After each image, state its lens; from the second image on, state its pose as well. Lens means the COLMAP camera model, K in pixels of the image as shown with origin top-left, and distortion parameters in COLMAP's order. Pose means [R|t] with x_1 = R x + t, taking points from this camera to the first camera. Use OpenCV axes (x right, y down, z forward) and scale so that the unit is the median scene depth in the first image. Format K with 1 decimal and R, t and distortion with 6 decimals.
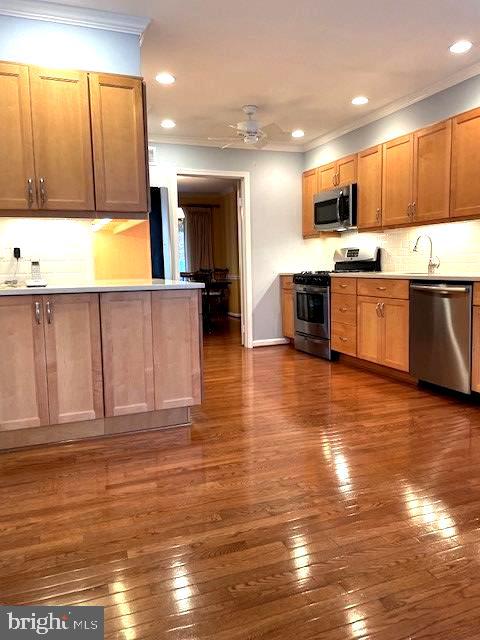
lens RADIAL K [[481.8, 0, 238.7], [0, 481.8, 321.1], [0, 0, 1]] dist [0.035907, -0.042091]
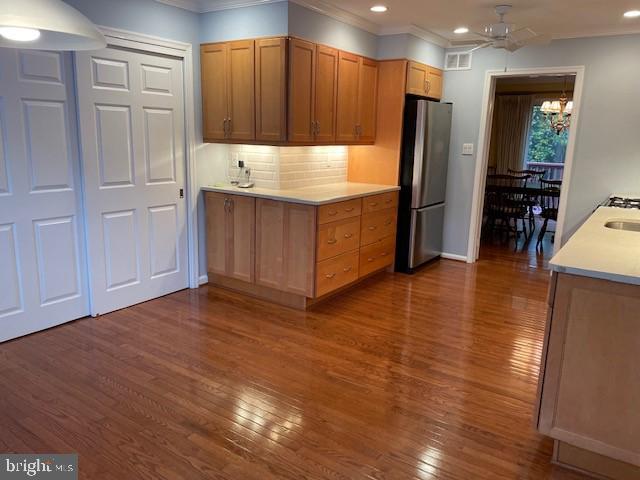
lens RADIAL K [[481.8, 0, 335.4], [0, 481.8, 251.5], [0, 0, 1]] dist [0.035907, -0.042091]
pose [[0.560432, 0.229414, -0.795792, 1.013715], [-0.135643, 0.973320, 0.185067, -0.199849], [0.817017, 0.004226, 0.576598, 0.371751]]
